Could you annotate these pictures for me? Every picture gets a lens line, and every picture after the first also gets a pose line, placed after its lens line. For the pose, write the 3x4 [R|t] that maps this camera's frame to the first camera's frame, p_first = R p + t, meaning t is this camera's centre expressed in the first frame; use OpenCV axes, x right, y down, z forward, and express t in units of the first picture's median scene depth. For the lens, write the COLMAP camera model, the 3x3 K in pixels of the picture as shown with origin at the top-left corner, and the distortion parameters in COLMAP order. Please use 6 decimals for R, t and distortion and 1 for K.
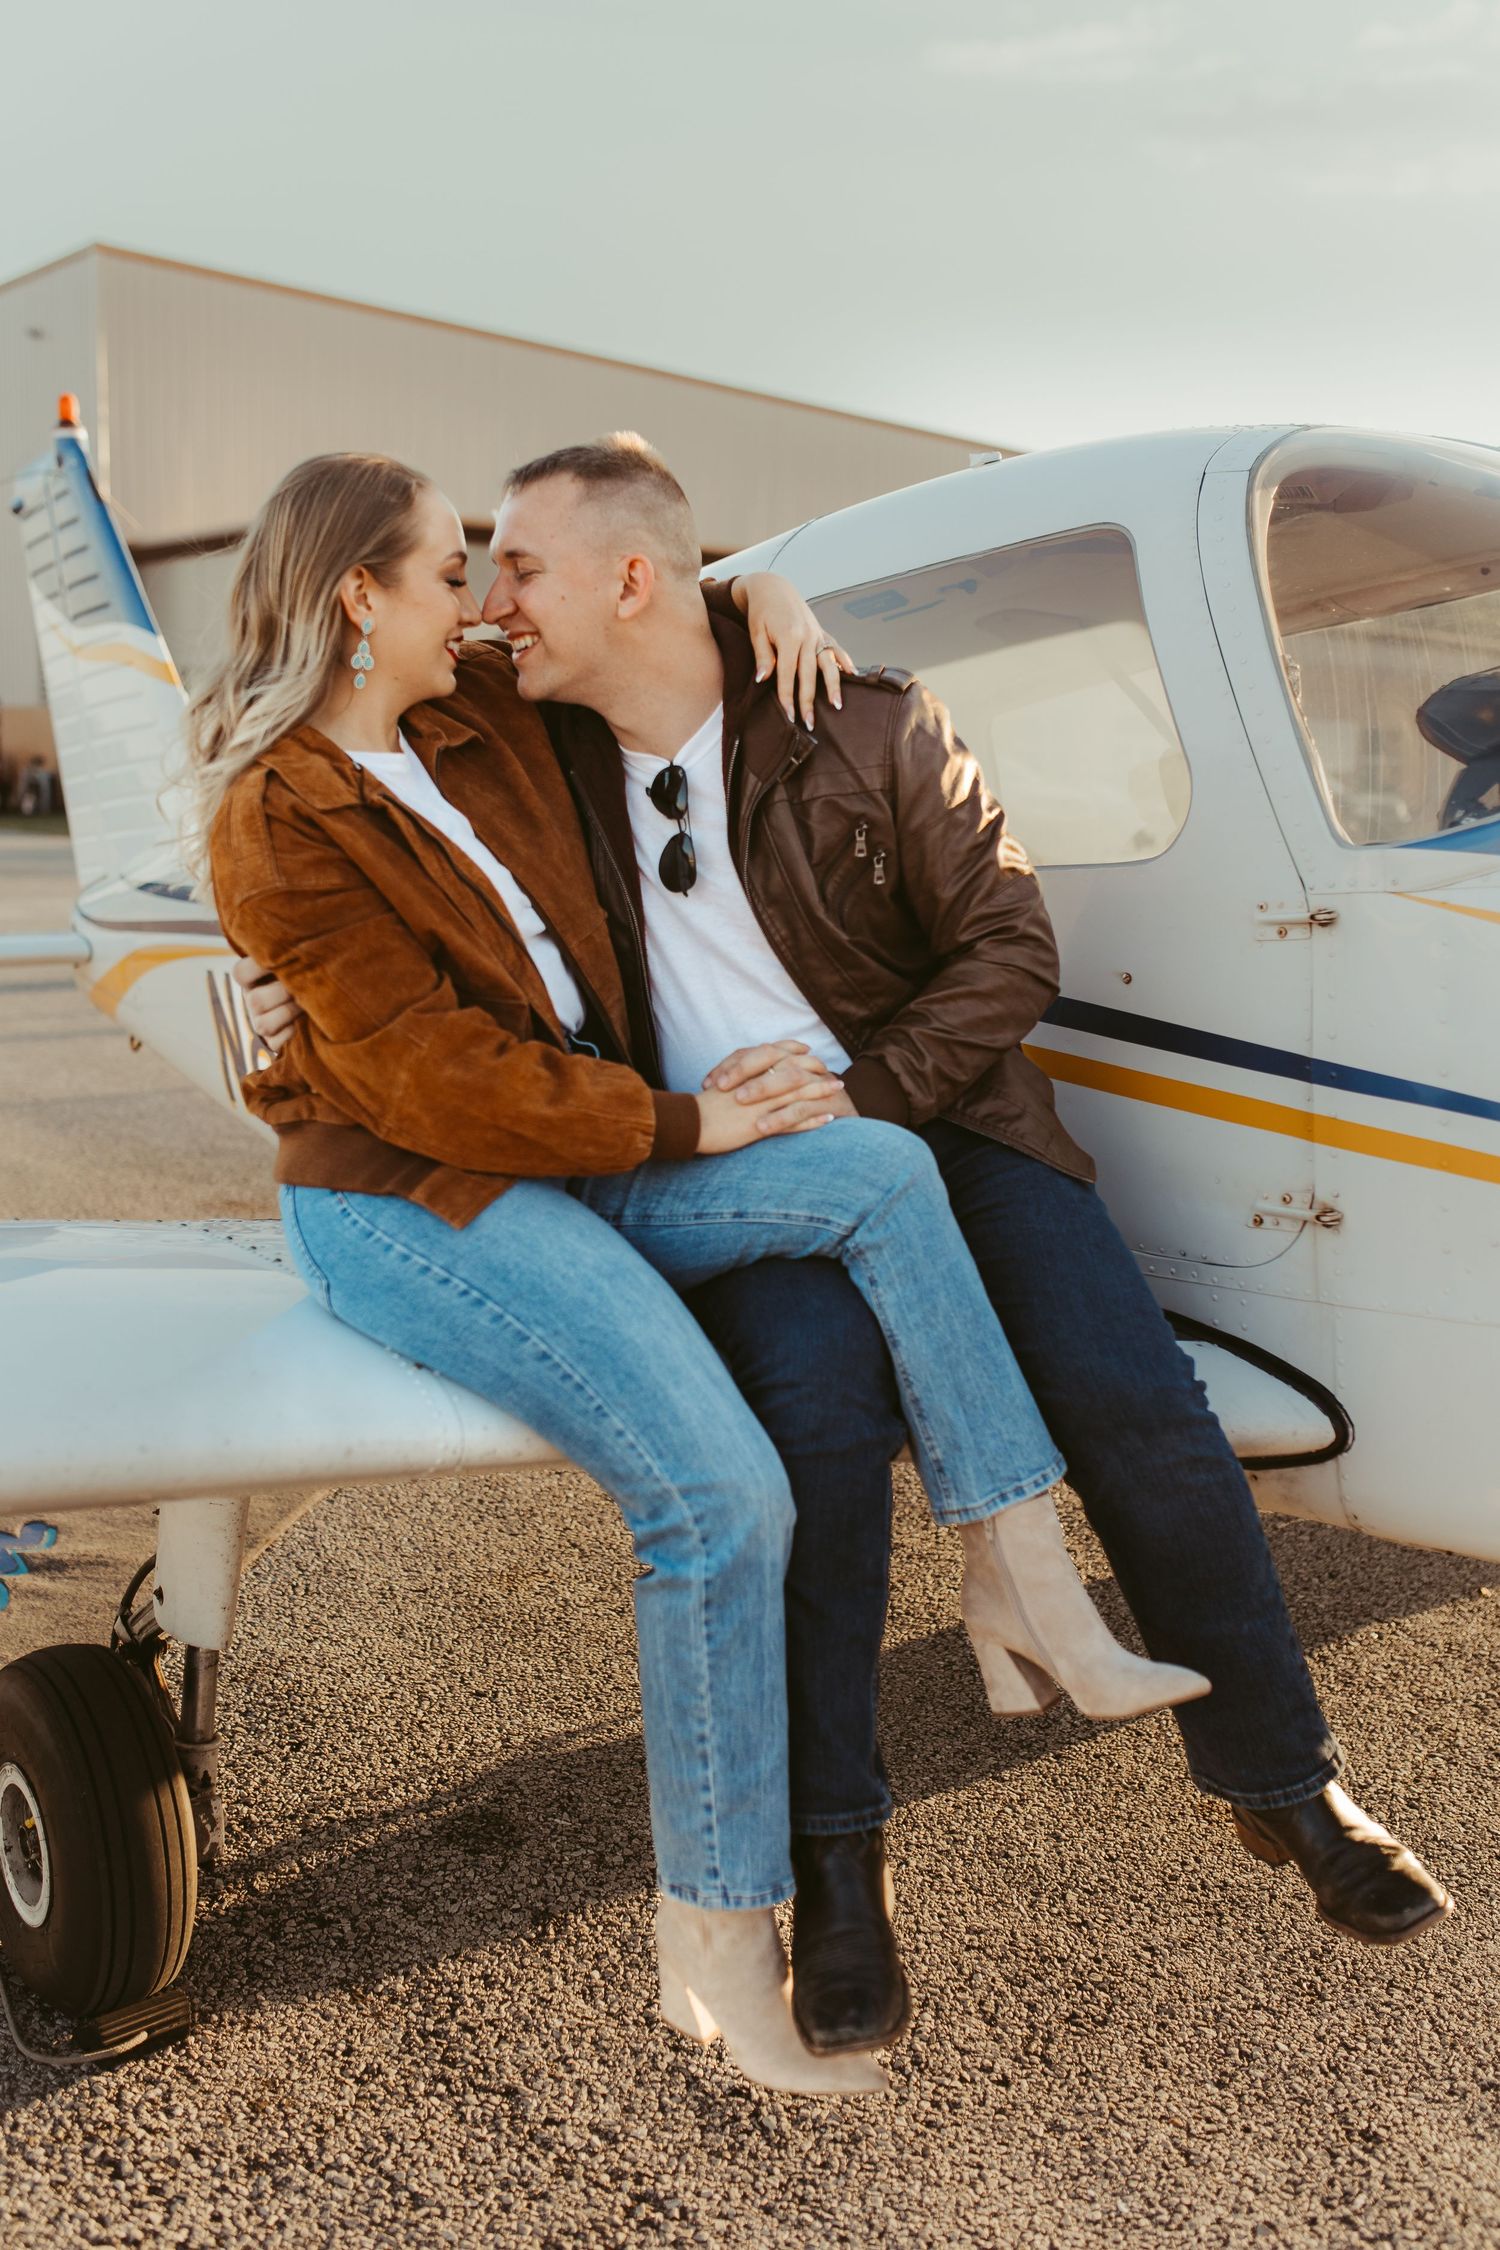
lens RADIAL K [[2250.3, 0, 747.1], [0, 2250.3, 1172.2], [0, 0, 1]] dist [0.310202, -0.954933]
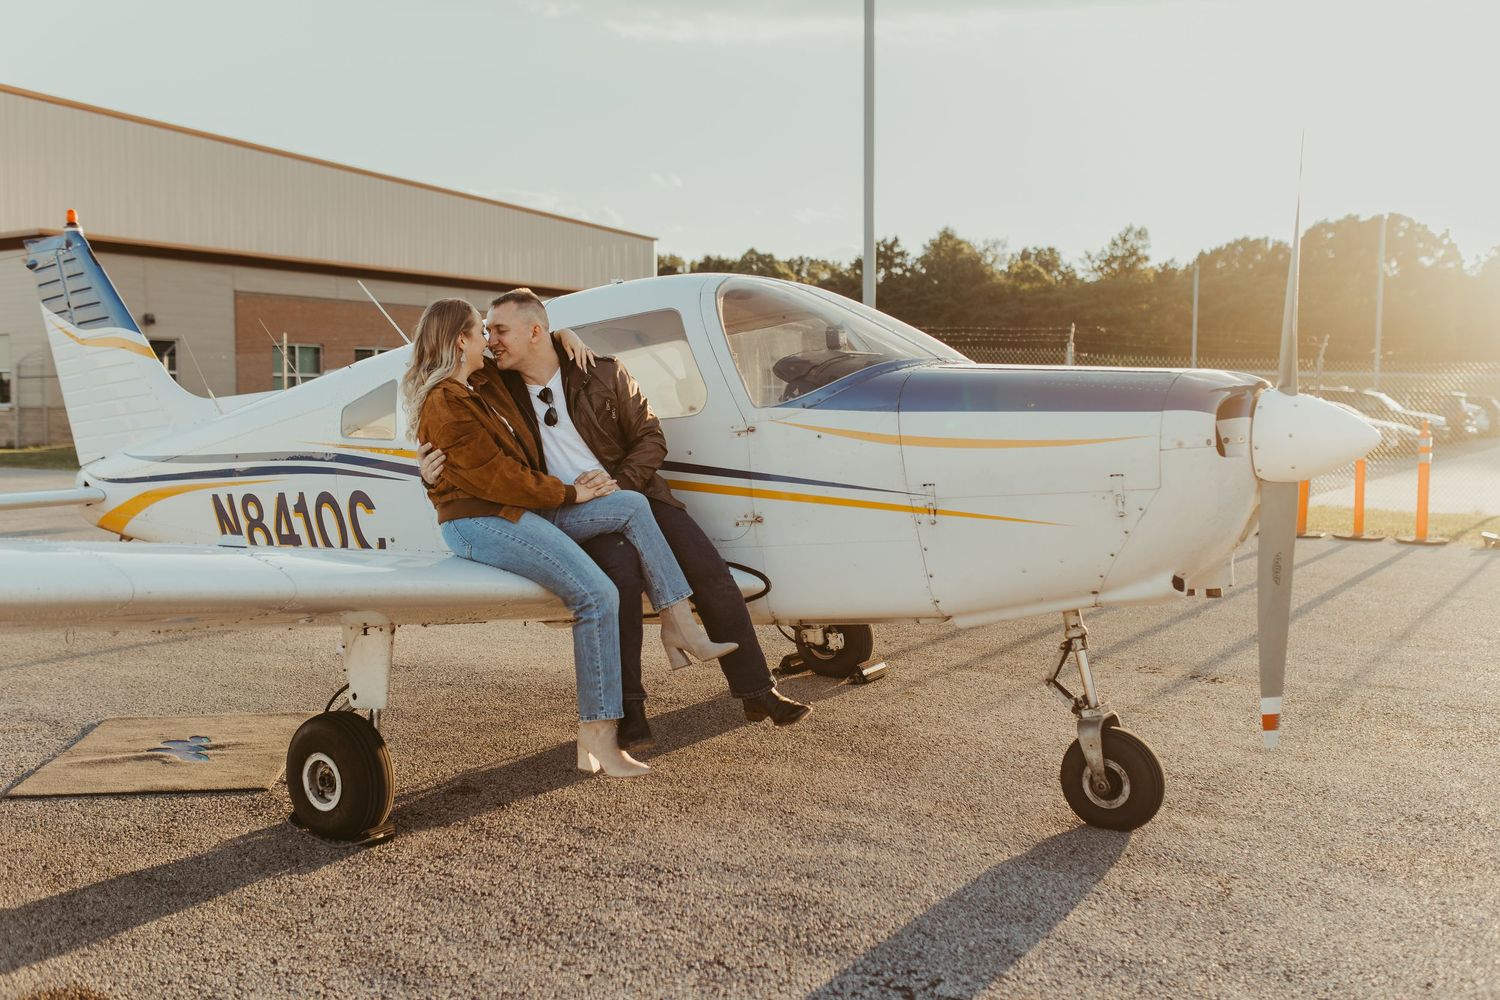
lens RADIAL K [[1510.6, 0, 750.0], [0, 1510.6, 500.0], [0, 0, 1]] dist [-0.001063, -0.000870]
pose [[0.962334, -0.051045, 0.267033, -0.336452], [0.076948, 0.993193, -0.087450, 0.183008], [-0.260751, 0.104704, 0.959711, -1.080406]]
